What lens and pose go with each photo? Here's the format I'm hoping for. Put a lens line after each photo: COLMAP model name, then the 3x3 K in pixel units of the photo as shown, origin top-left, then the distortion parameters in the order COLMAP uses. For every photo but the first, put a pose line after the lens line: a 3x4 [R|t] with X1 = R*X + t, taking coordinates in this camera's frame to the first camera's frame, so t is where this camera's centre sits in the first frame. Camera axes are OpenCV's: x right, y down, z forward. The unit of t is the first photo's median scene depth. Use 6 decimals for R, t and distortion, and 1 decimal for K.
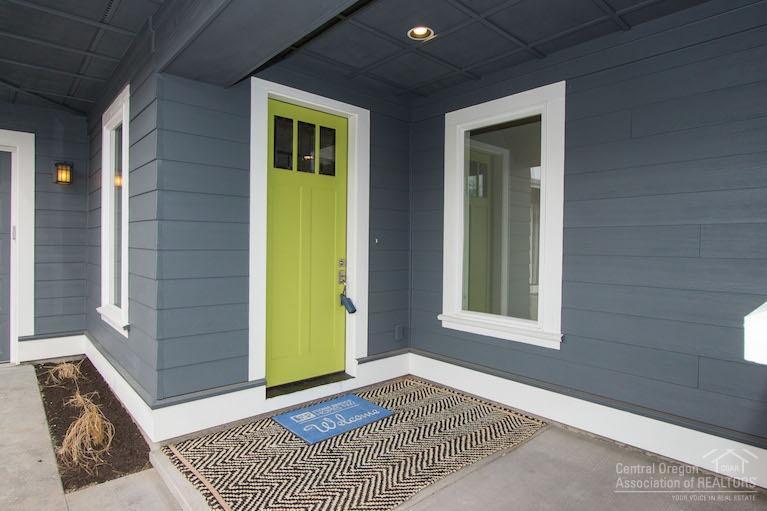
lens RADIAL K [[442.0, 0, 387.2], [0, 442.0, 248.1], [0, 0, 1]] dist [-0.004832, 0.001987]
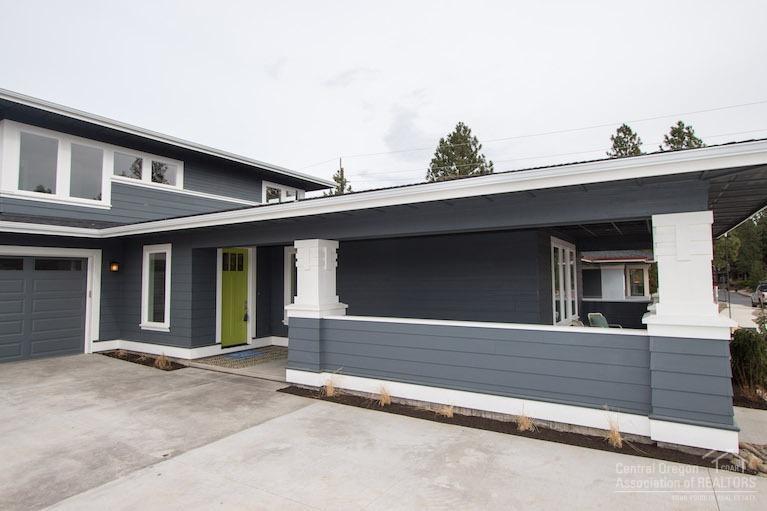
lens RADIAL K [[433.5, 0, 381.8], [0, 433.5, 251.4], [0, 0, 1]] dist [-0.005011, 0.001961]
pose [[0.960123, -0.003656, 0.279553, -0.042312], [0.022769, 0.997616, -0.065150, -0.085654], [-0.278648, 0.068918, 0.957917, -1.809666]]
